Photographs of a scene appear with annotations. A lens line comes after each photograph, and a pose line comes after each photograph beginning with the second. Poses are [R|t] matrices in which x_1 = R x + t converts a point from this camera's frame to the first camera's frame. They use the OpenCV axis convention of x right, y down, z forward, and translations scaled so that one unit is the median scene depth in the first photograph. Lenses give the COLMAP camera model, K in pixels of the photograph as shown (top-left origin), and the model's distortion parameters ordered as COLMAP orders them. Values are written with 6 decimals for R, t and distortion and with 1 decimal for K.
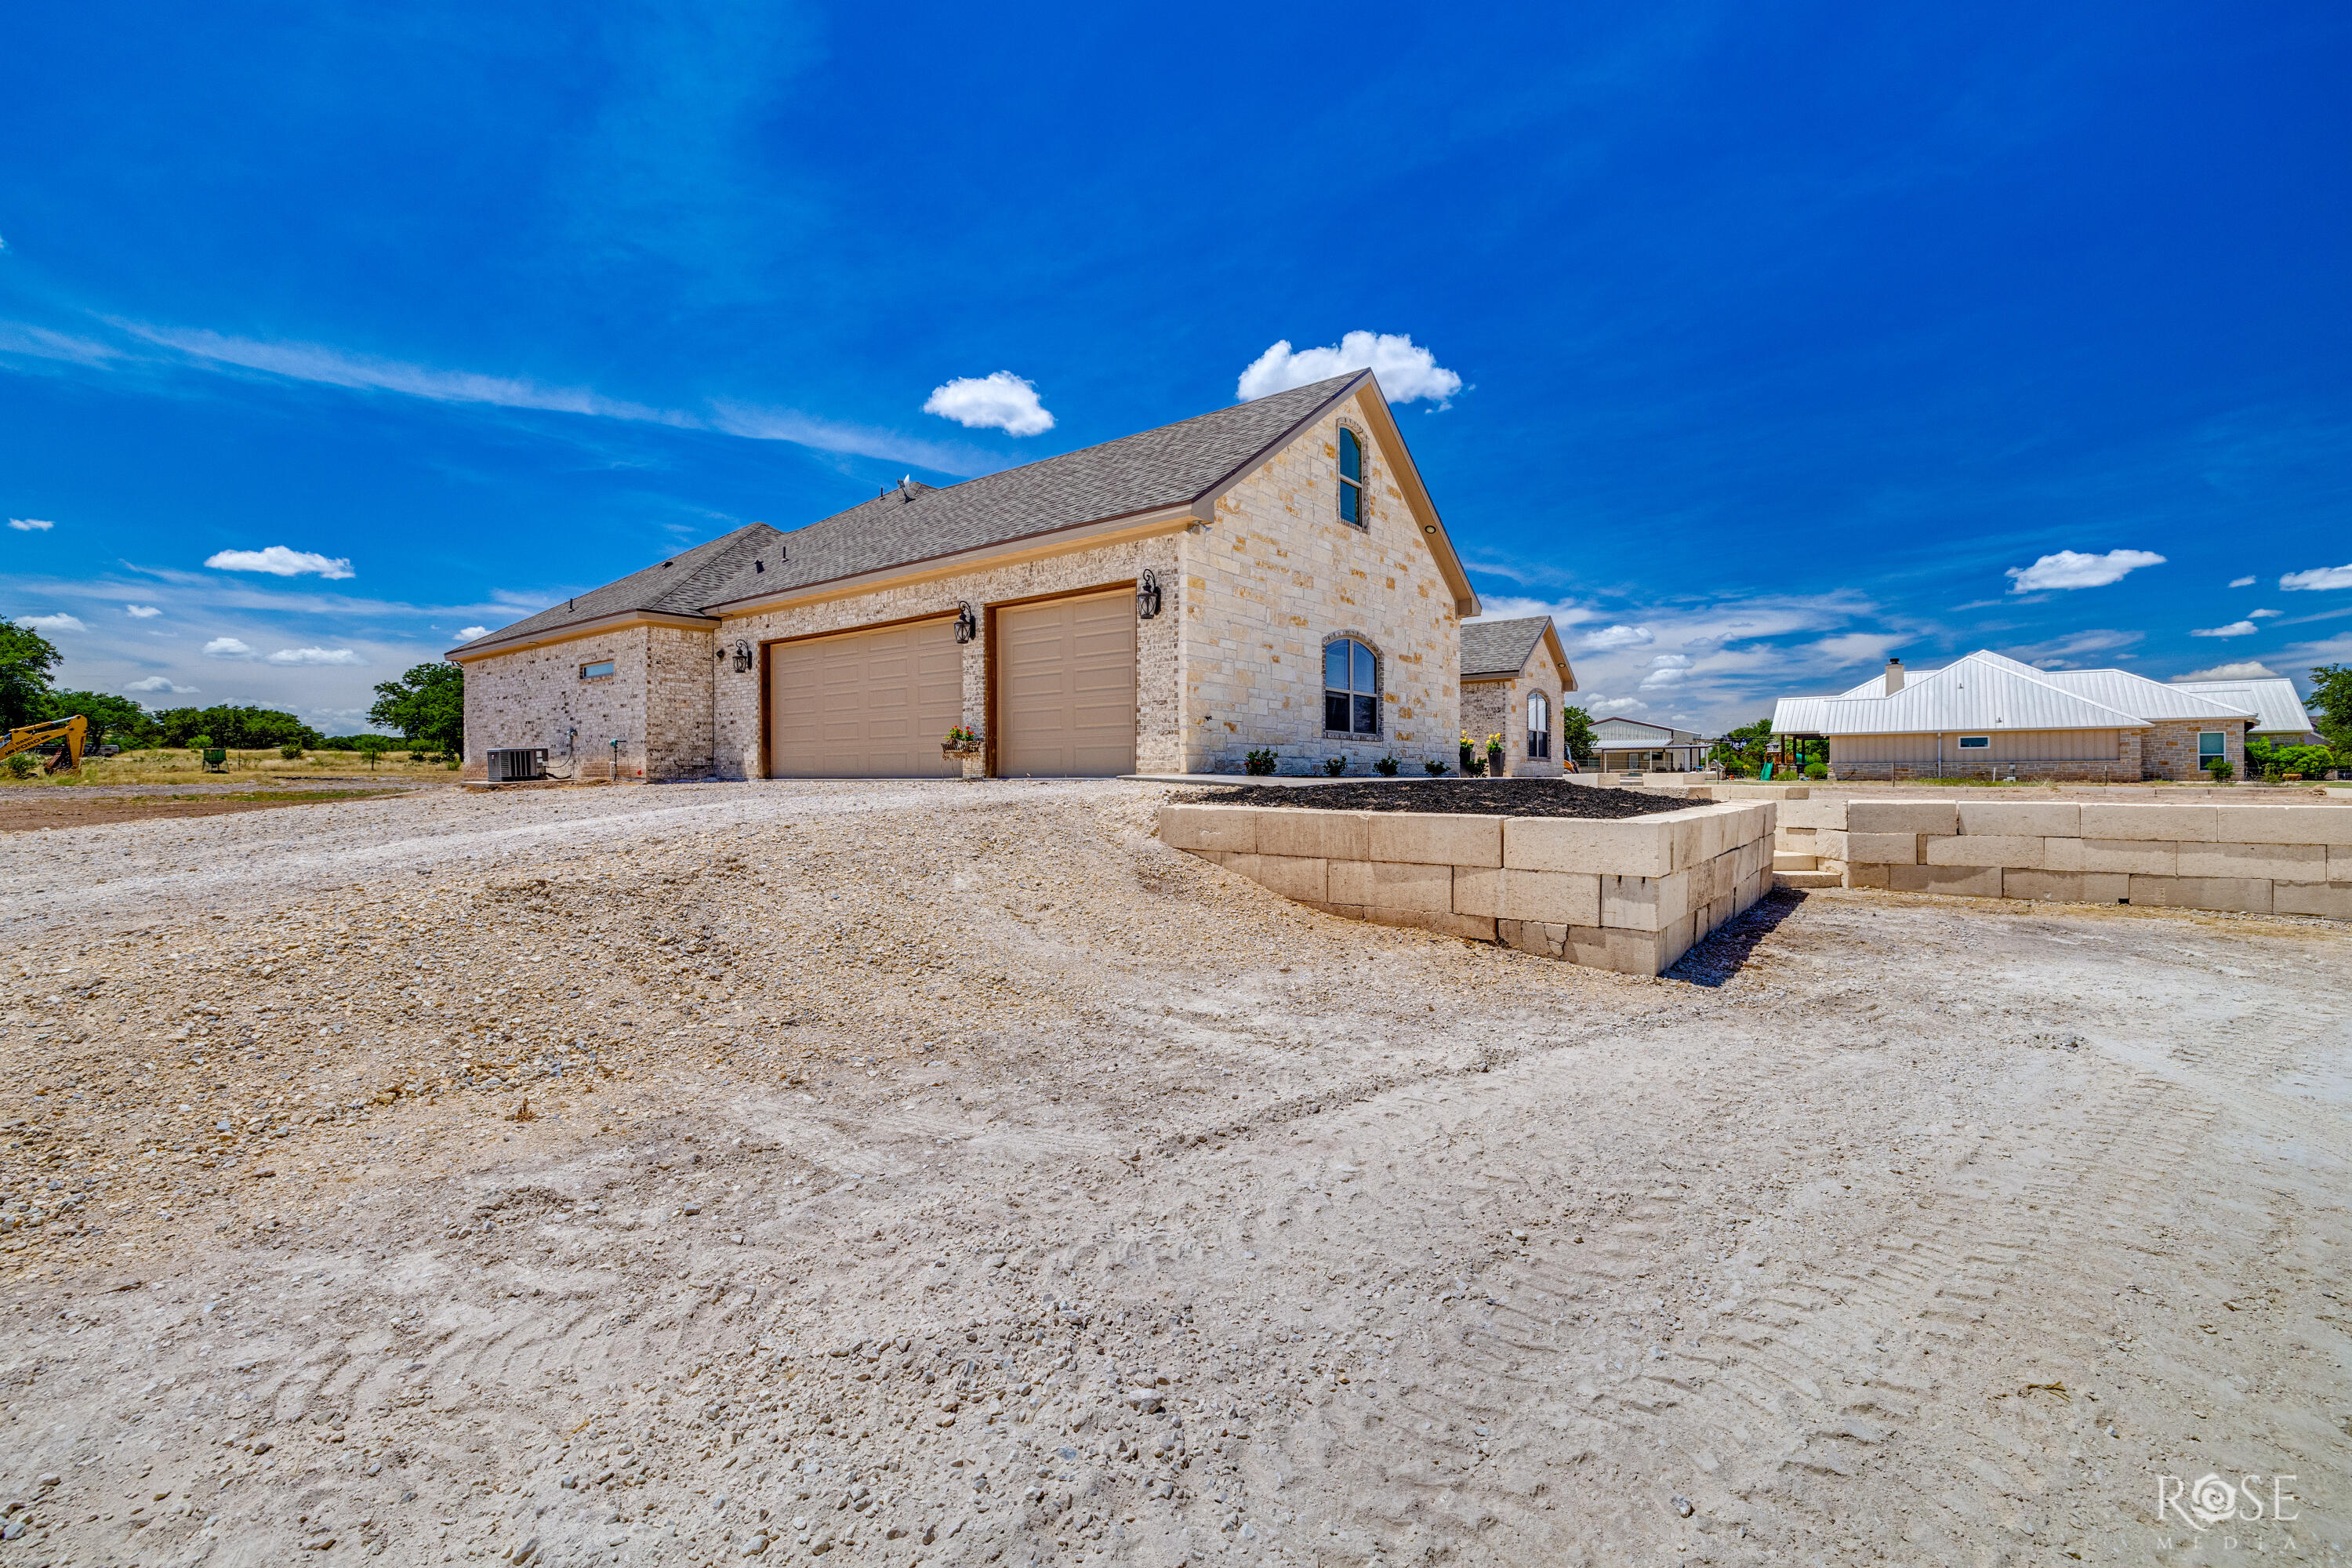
lens RADIAL K [[984.1, 0, 1169.2], [0, 984.1, 778.3], [0, 0, 1]] dist [-0.000785, 0.000791]
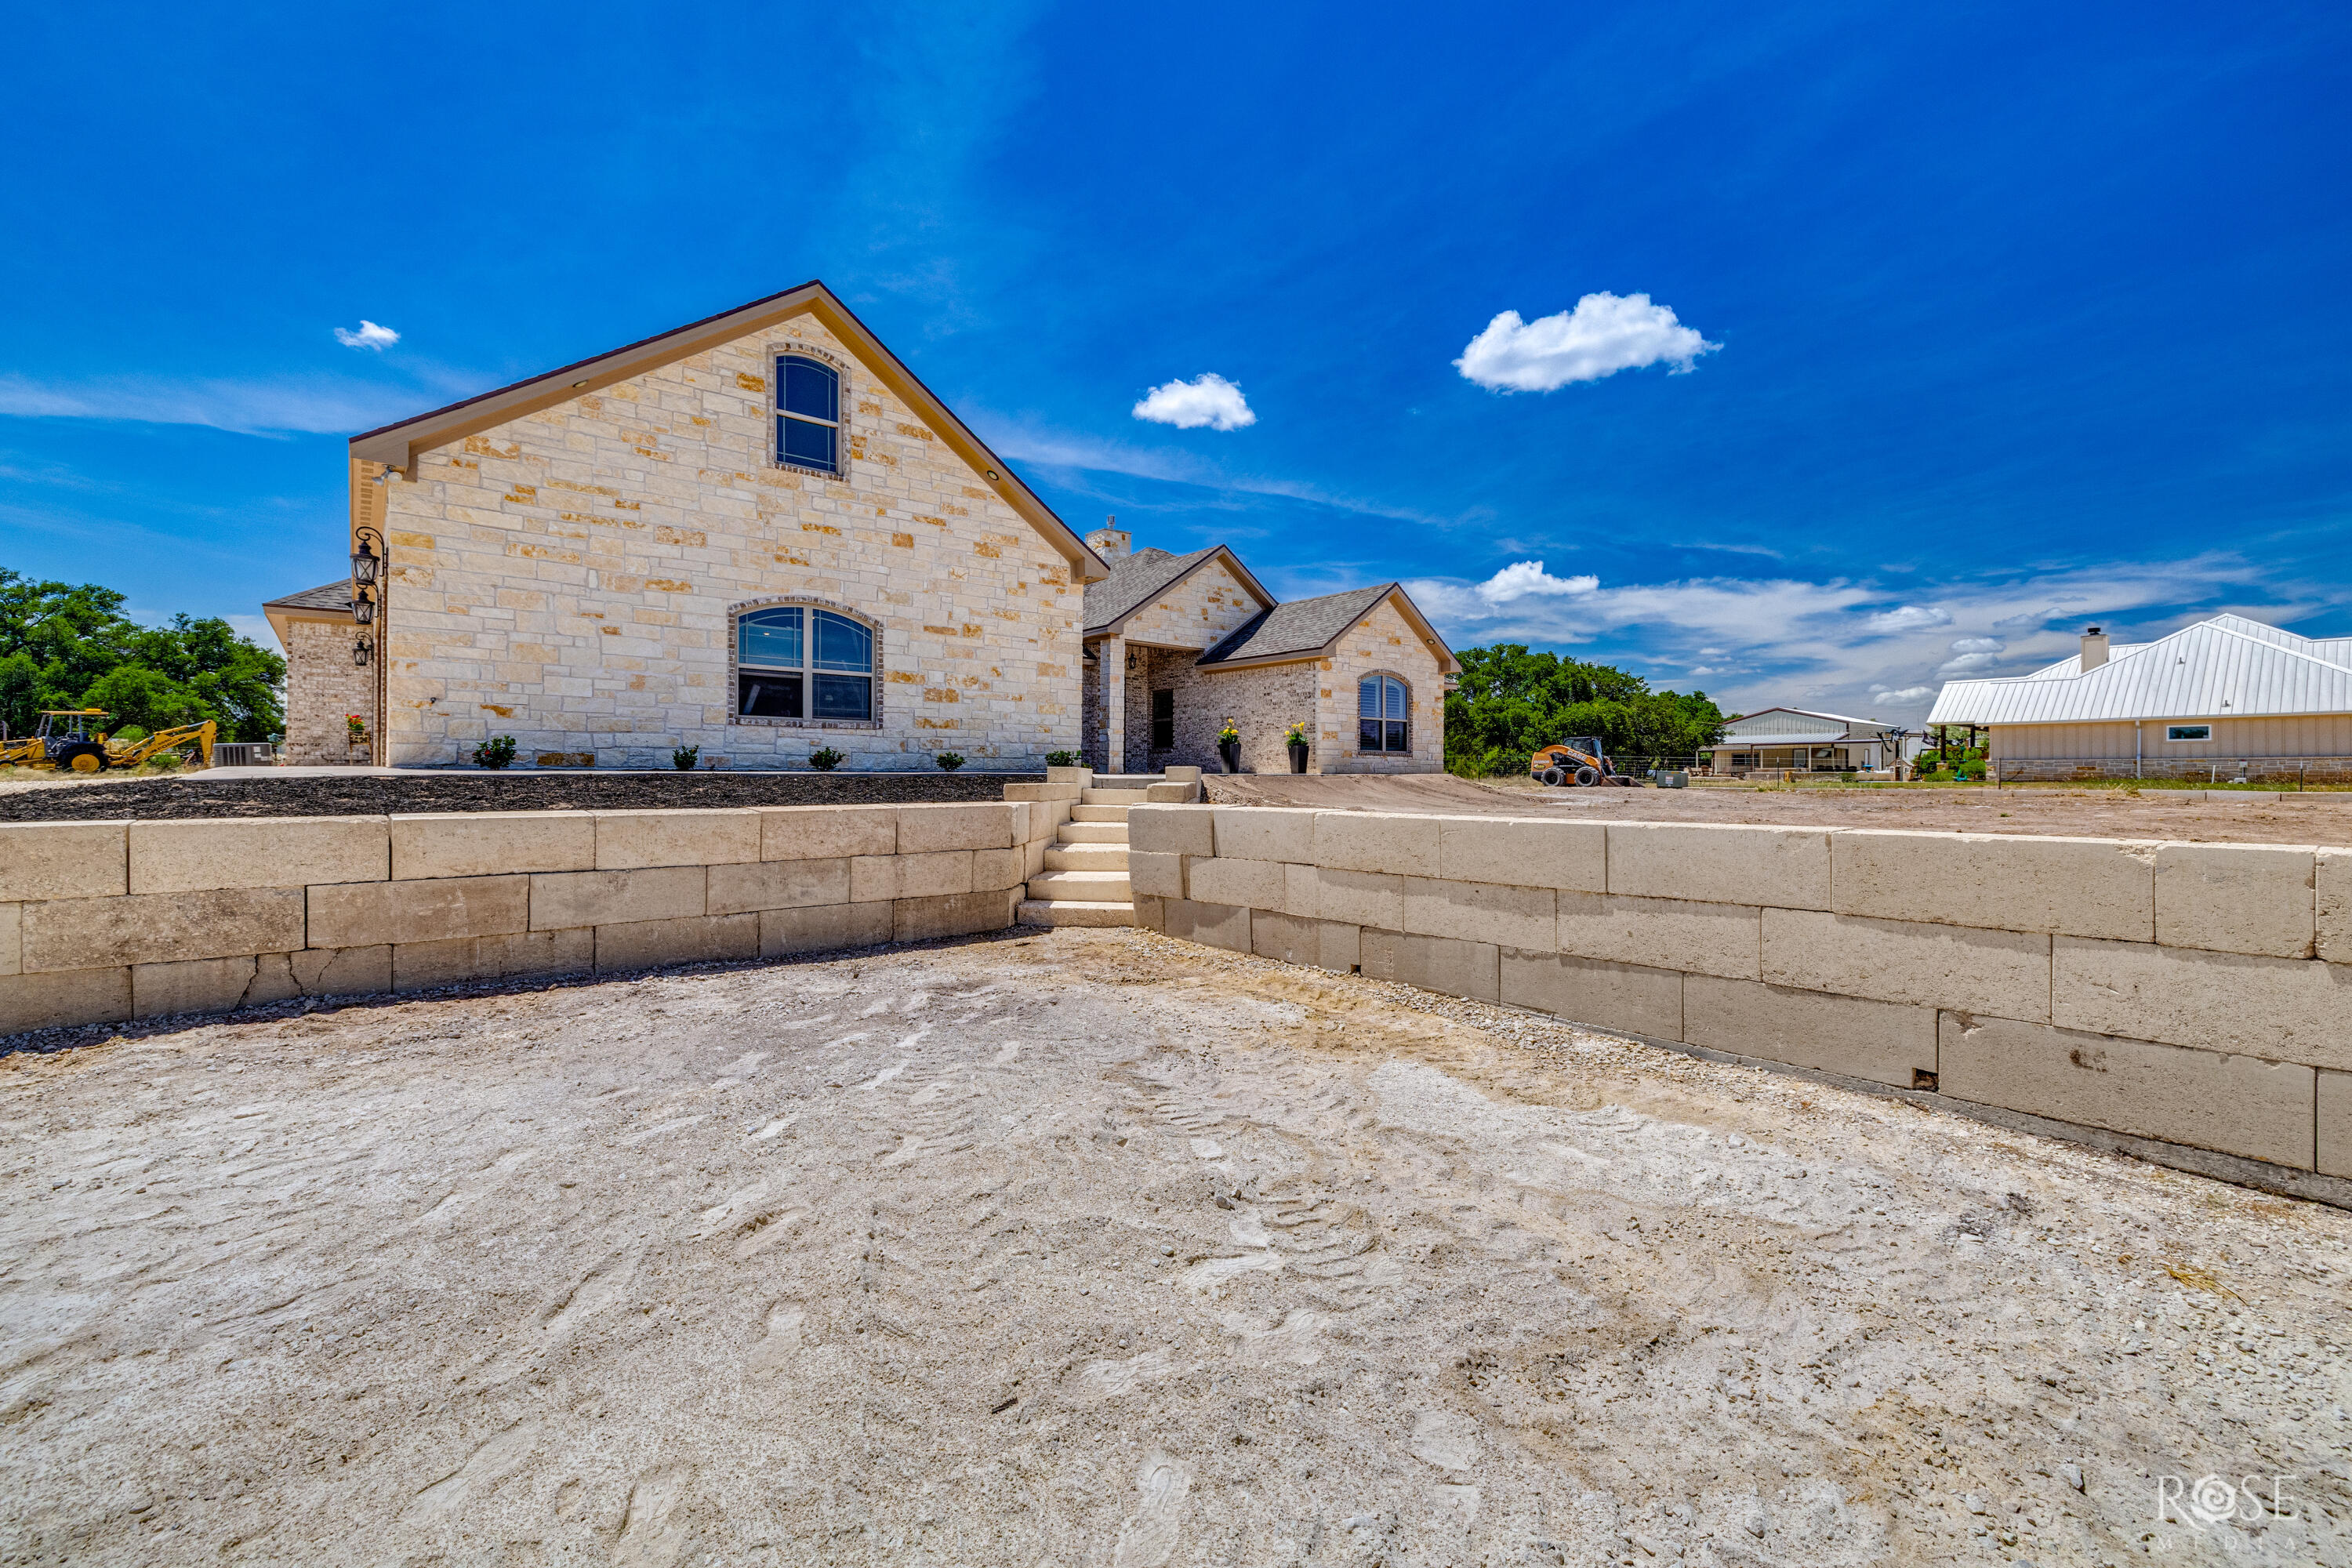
lens RADIAL K [[984.1, 0, 1169.2], [0, 984.1, 778.3], [0, 0, 1]] dist [-0.000785, 0.000791]
pose [[0.976970, 0.003234, -0.213351, 0.631347], [-0.003088, 0.999995, 0.001016, 0.002427], [0.213353, -0.000334, 0.976975, 0.234119]]
